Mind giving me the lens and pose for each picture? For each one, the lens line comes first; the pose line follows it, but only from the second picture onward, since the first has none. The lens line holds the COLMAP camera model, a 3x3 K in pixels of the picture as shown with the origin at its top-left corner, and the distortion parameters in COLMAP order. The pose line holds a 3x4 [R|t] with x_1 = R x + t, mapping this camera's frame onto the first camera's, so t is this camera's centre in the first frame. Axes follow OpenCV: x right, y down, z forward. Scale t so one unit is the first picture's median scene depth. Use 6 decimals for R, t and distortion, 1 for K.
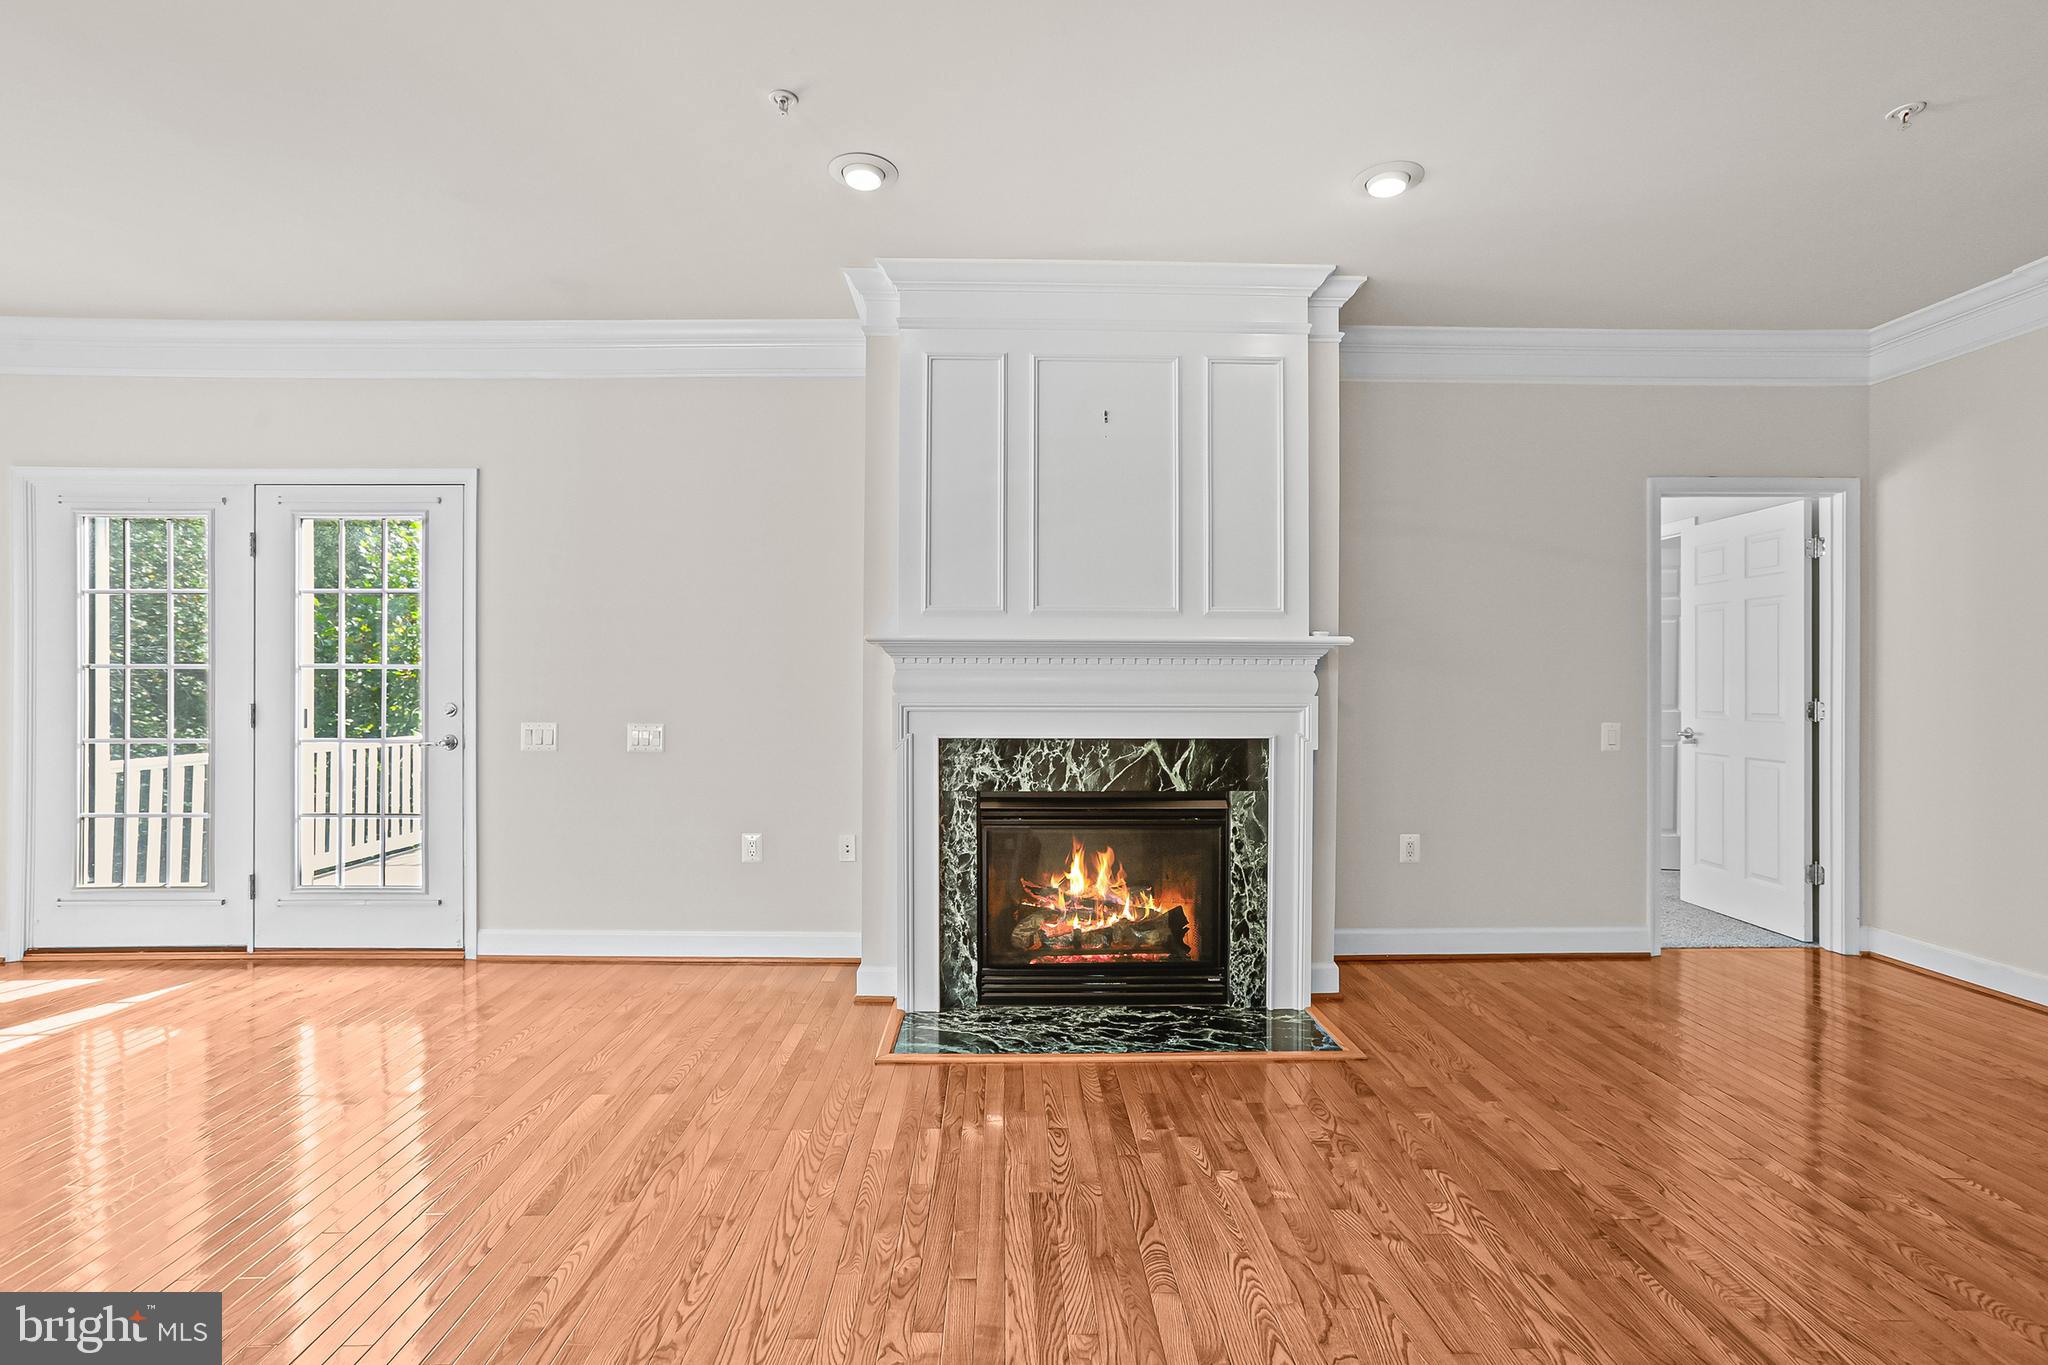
lens RADIAL K [[944.0, 0, 1015.2], [0, 944.0, 686.9], [0, 0, 1]] dist [-0.031476, 0.018764]
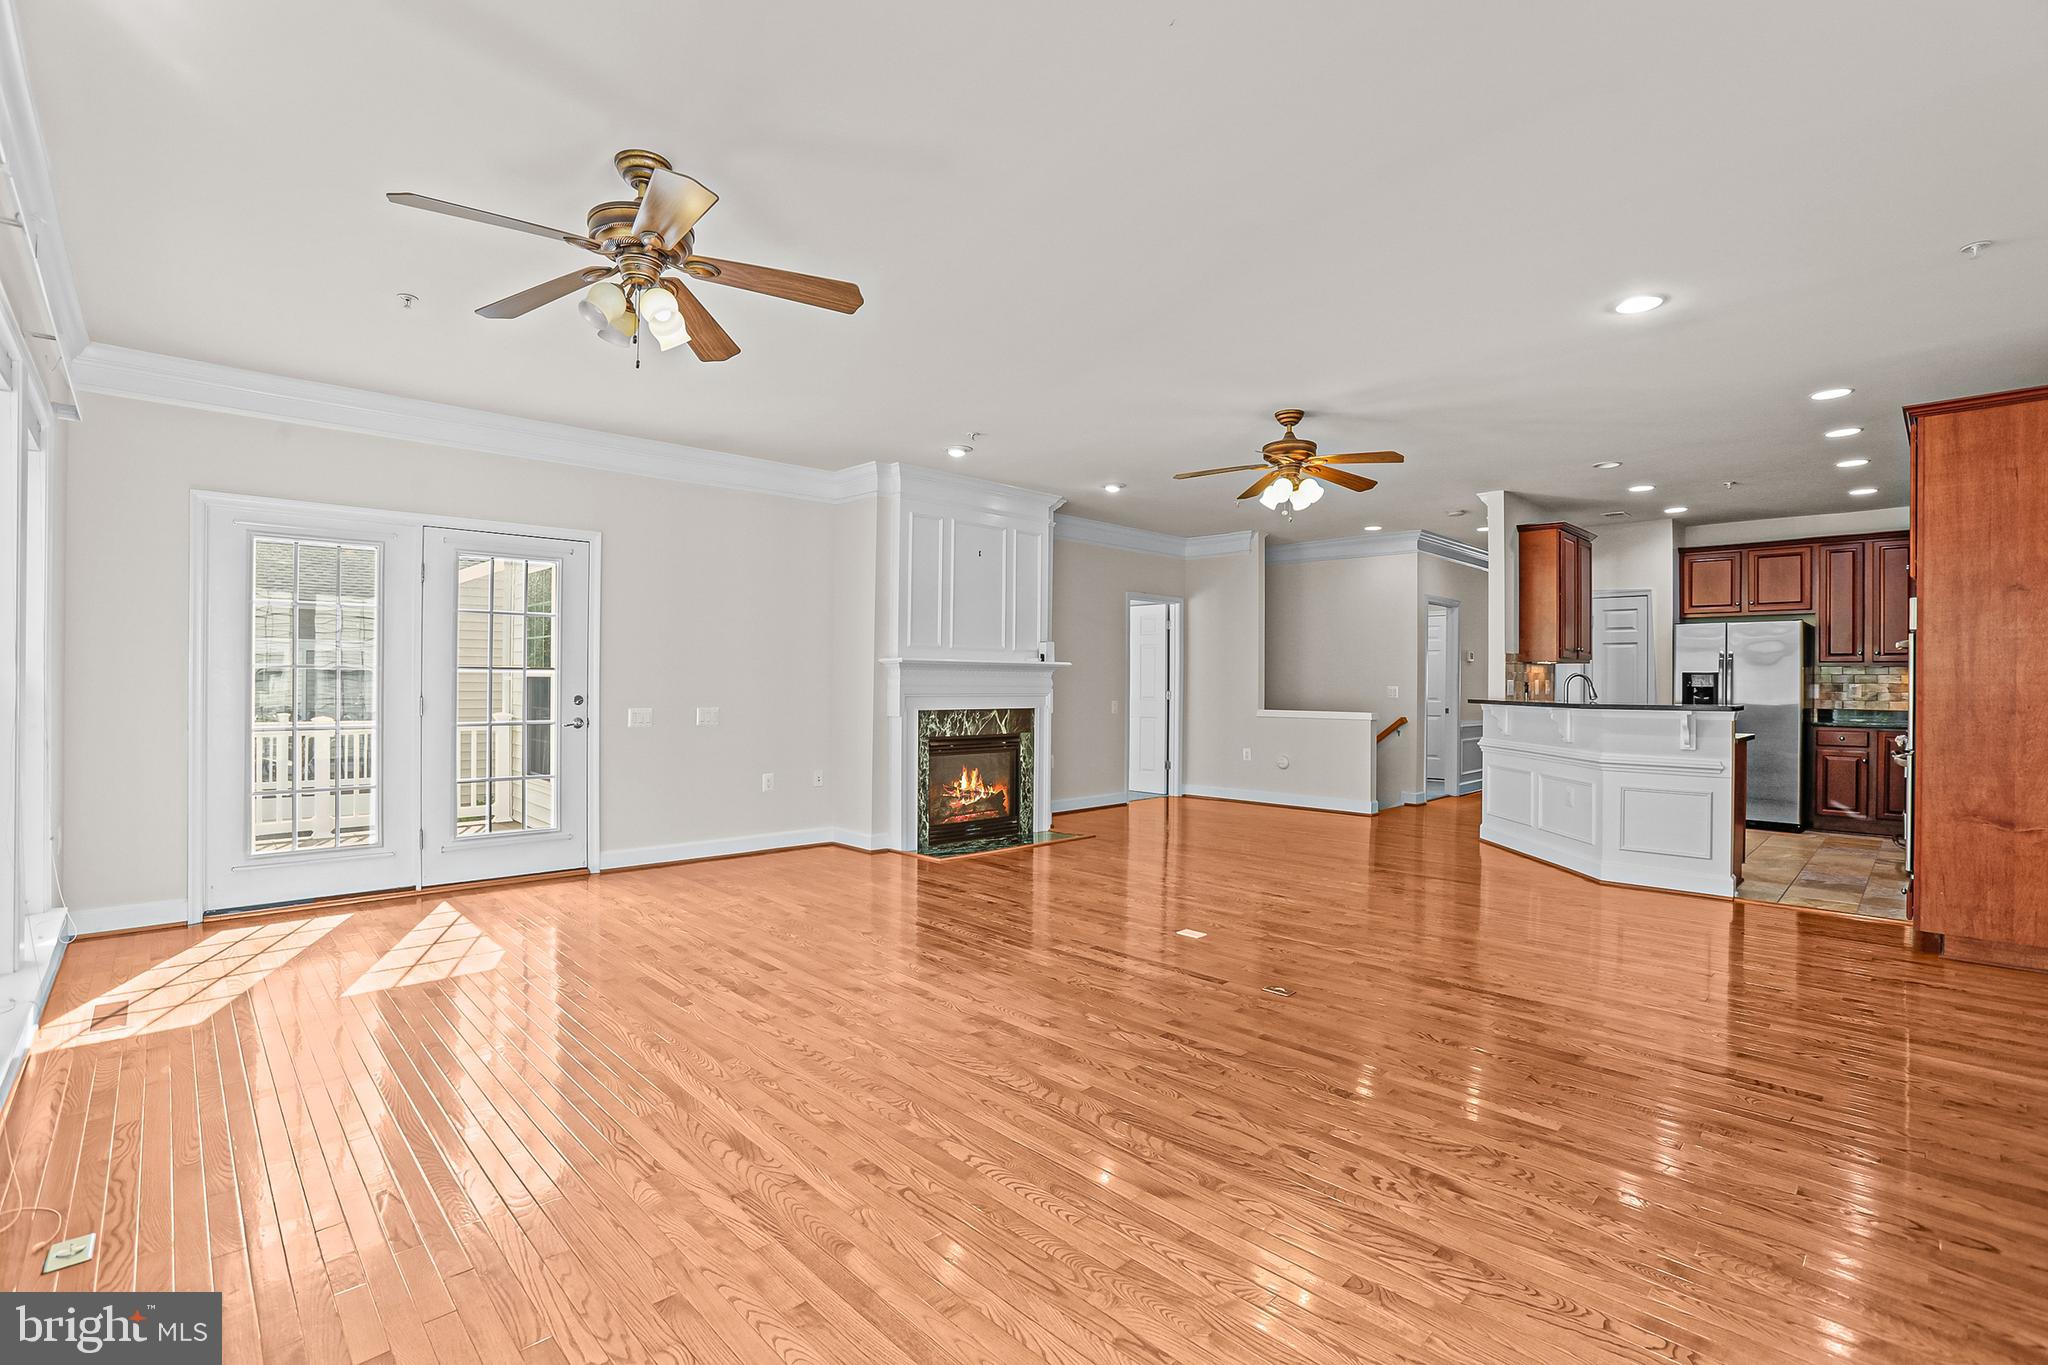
lens RADIAL K [[932.3, 0, 1013.7], [0, 932.3, 680.8], [0, 0, 1]] dist [-0.073017, 0.025018]
pose [[0.732404, 0.004051, 0.680858, -1.228890], [0.001493, 0.999970, -0.007556, 0.008138], [-0.680868, 0.006551, 0.732377, -0.543620]]
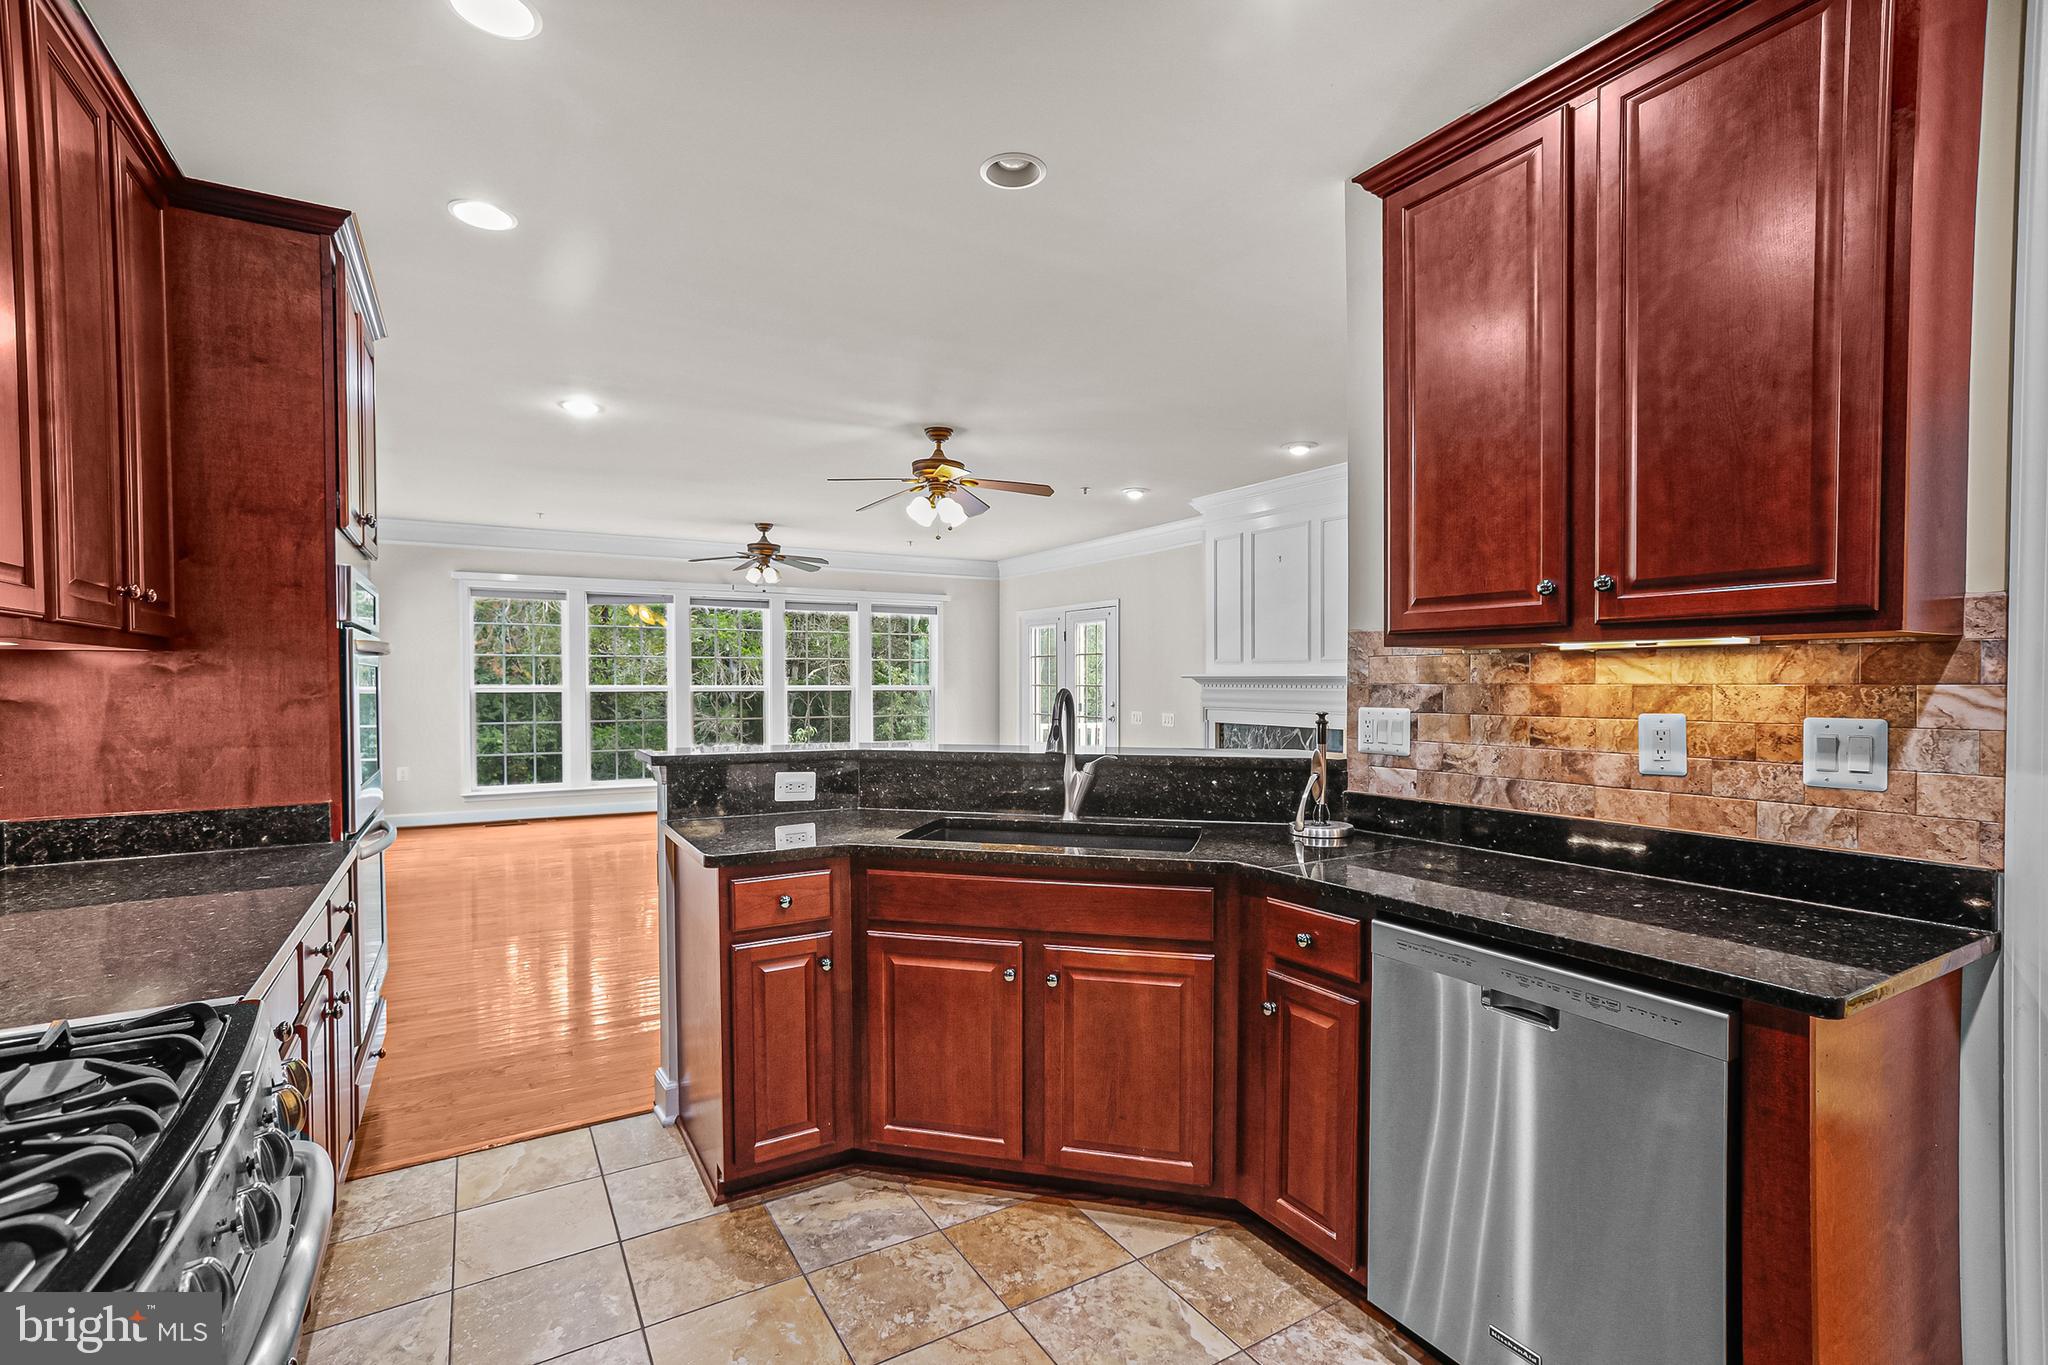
lens RADIAL K [[944.0, 0, 1015.2], [0, 944.0, 686.9], [0, 0, 1]] dist [-0.031476, 0.018764]
pose [[0.490753, 0.007335, -0.871268, 1.494234], [-0.008386, 0.999958, 0.003694, -0.028013], [0.871258, 0.005494, 0.490794, -0.407070]]
